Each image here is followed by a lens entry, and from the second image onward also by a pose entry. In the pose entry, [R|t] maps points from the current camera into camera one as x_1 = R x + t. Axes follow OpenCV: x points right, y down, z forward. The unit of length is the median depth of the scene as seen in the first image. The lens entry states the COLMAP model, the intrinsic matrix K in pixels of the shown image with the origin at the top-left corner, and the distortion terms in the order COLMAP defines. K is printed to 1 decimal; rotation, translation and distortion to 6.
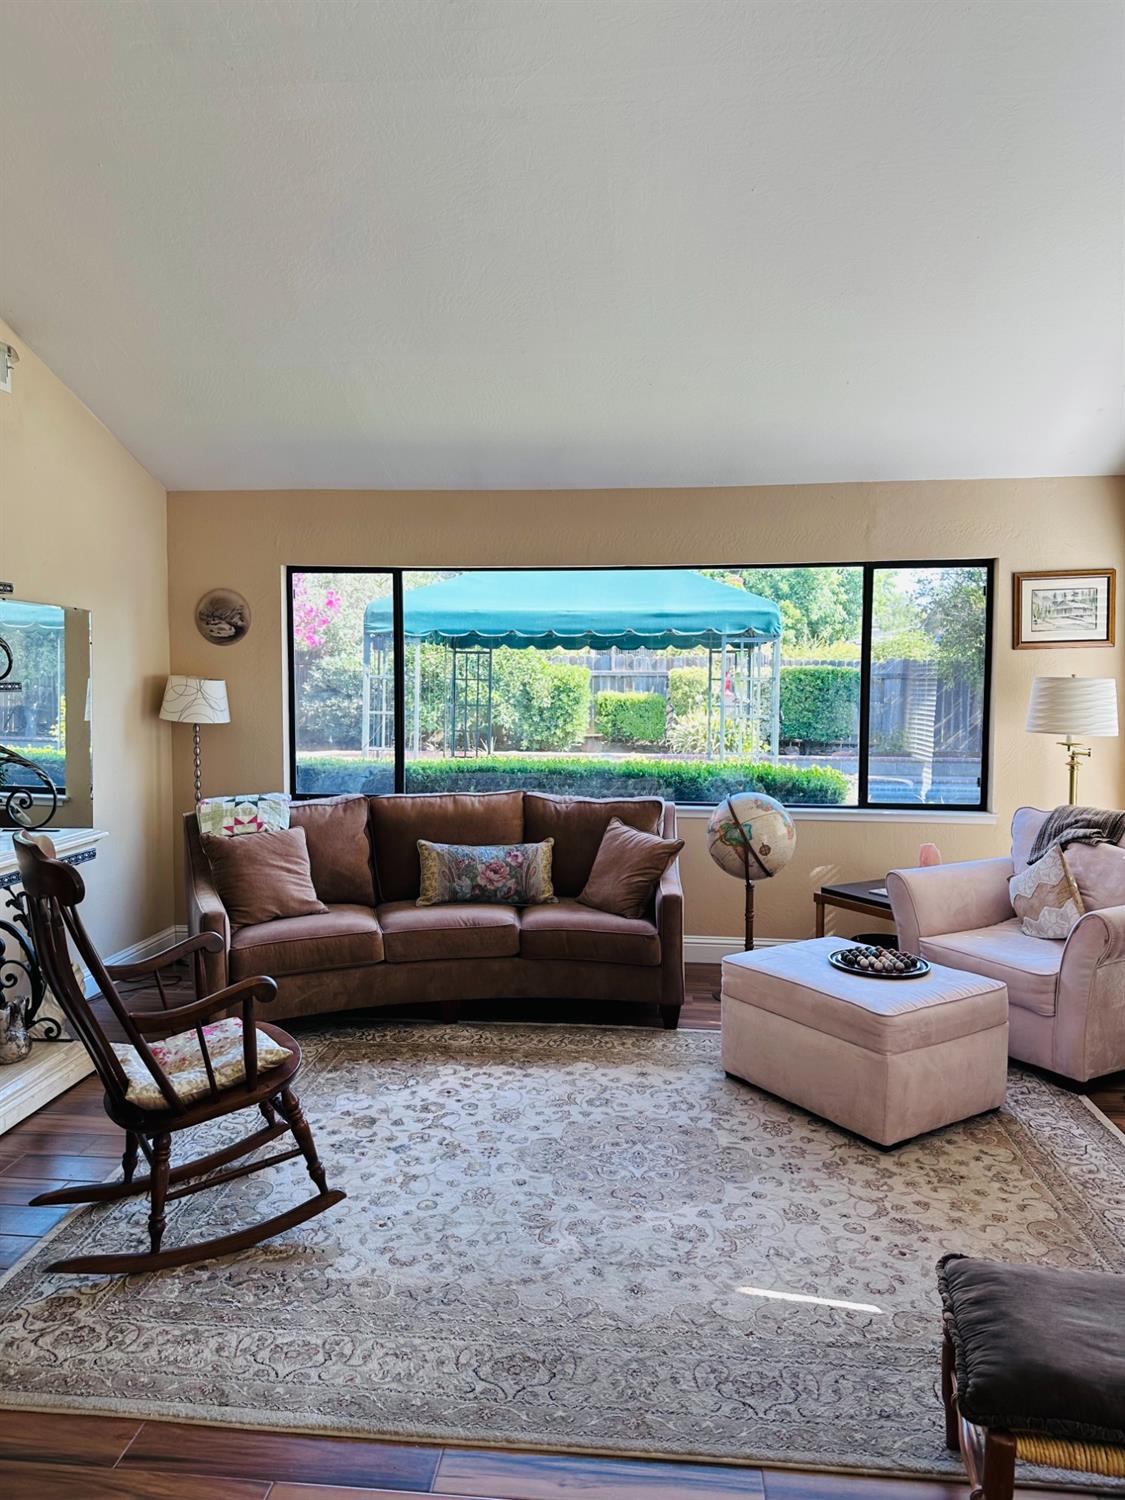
lens RADIAL K [[1058.5, 0, 558.4], [0, 1058.5, 733.9], [0, 0, 1]] dist [0.027780, -0.015164]
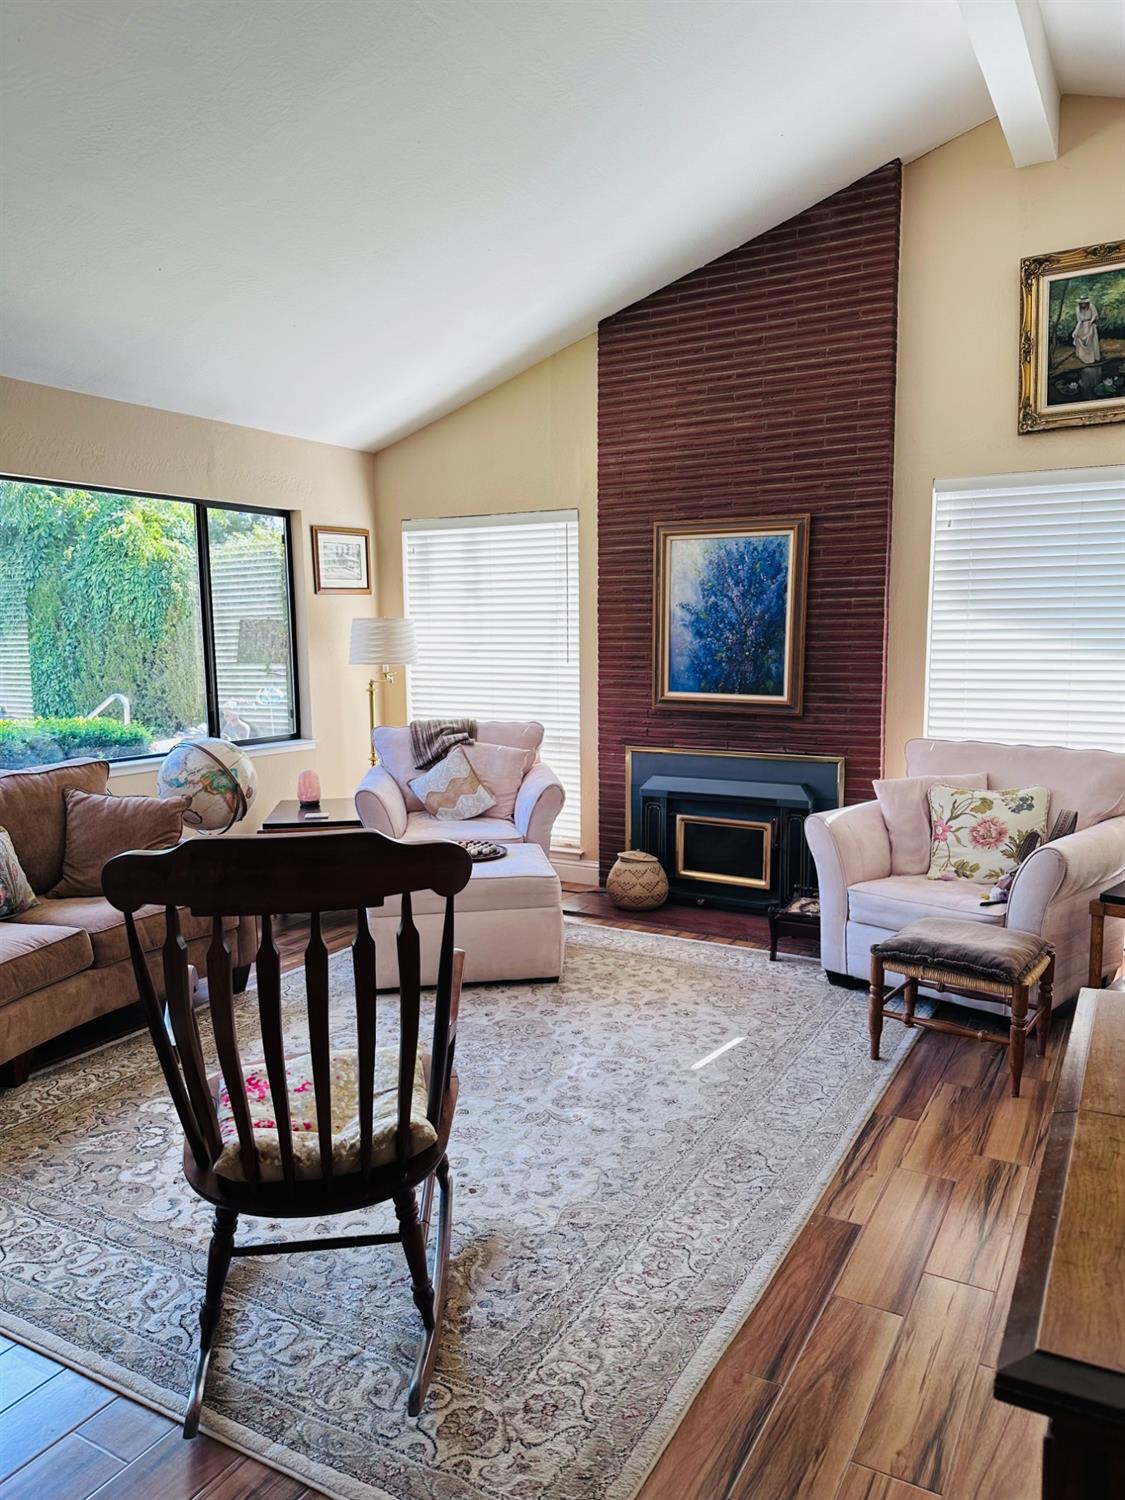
lens RADIAL K [[1058.5, 0, 560.9], [0, 1058.5, 763.0], [0, 0, 1]] dist [0.027780, -0.015164]
pose [[0.390742, -0.122448, 0.912320, -0.613776], [0.062183, 0.992360, 0.106558, -0.004835], [-0.918397, 0.015094, 0.395371, 0.360702]]
